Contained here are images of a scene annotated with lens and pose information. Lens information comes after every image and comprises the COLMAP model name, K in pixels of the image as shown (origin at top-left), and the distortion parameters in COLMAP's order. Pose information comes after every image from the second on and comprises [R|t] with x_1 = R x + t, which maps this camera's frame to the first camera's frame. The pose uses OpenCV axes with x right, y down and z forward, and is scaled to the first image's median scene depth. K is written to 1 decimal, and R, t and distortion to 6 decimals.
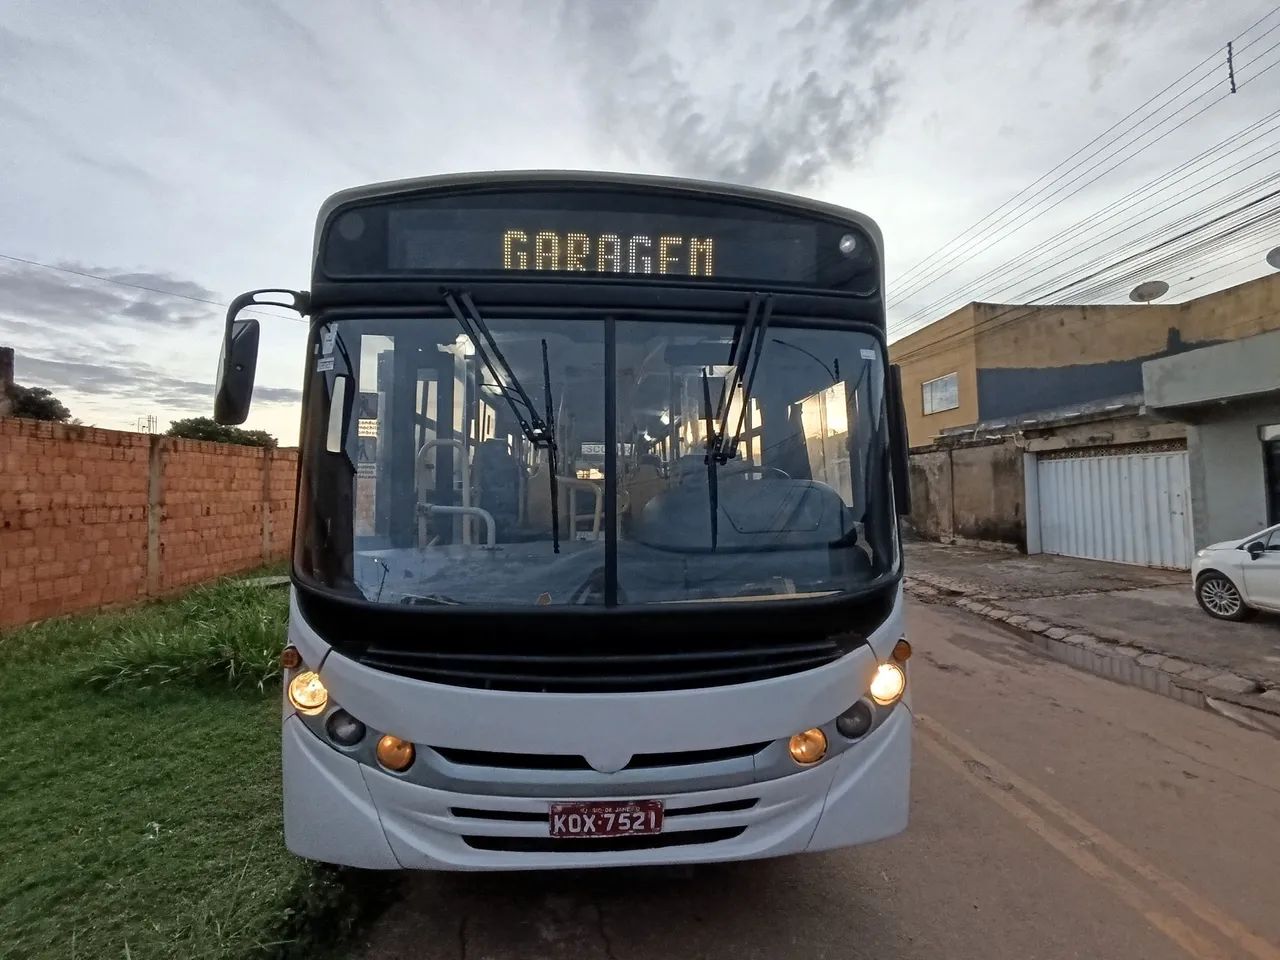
lens RADIAL K [[604.2, 0, 688.0], [0, 604.2, 475.2], [0, 0, 1]] dist [-0.002921, -0.000689]
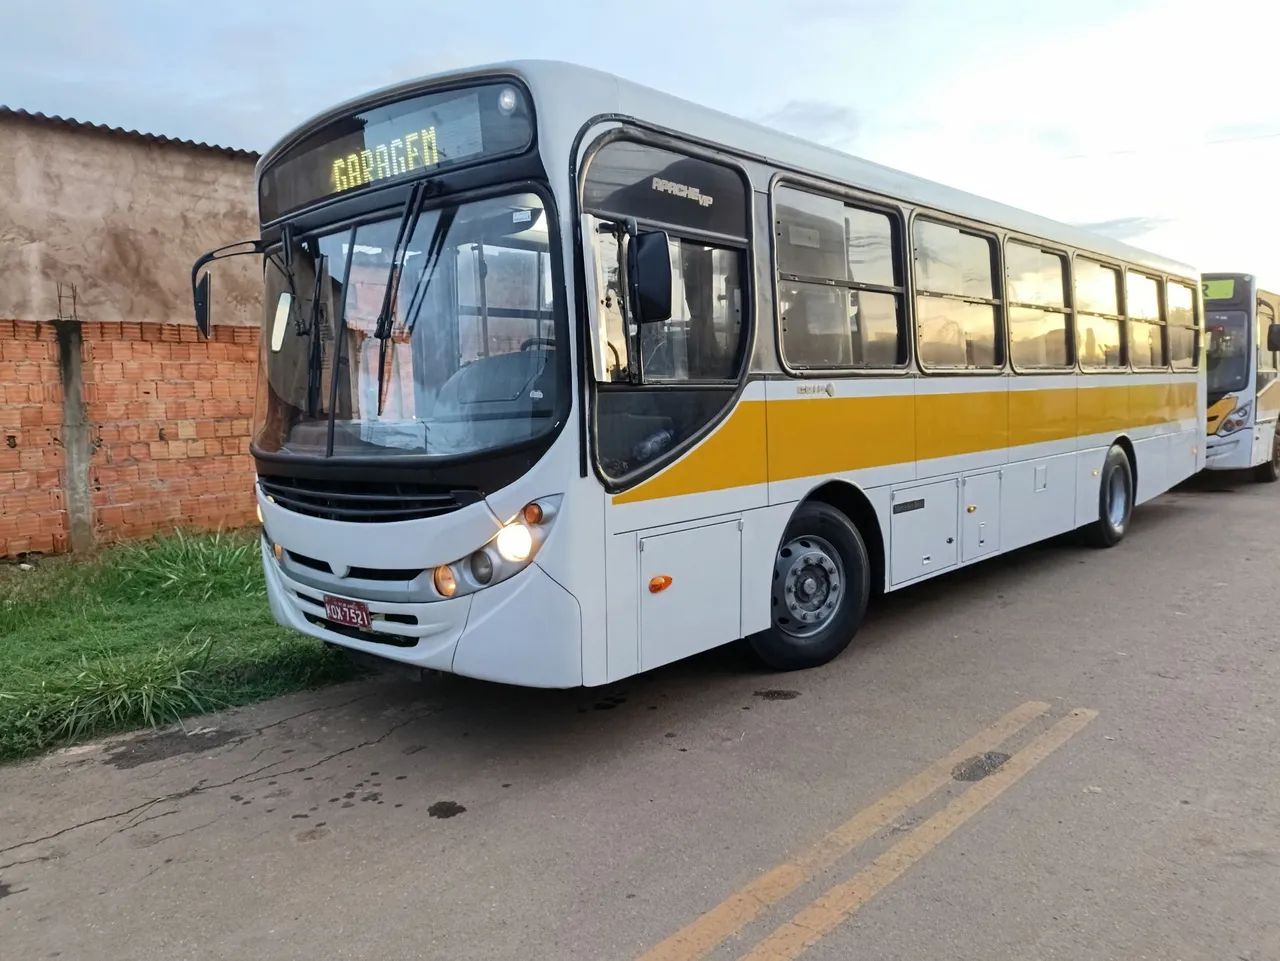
lens RADIAL K [[1054.0, 0, 640.0], [0, 1054.0, 480.5], [0, 0, 1]] dist [0.048023, -0.010019]
pose [[0.654057, 0.032027, -0.755767, 1.748037], [0.063821, 0.993205, 0.097321, 0.071816], [0.753748, -0.111888, 0.647569, -0.009092]]
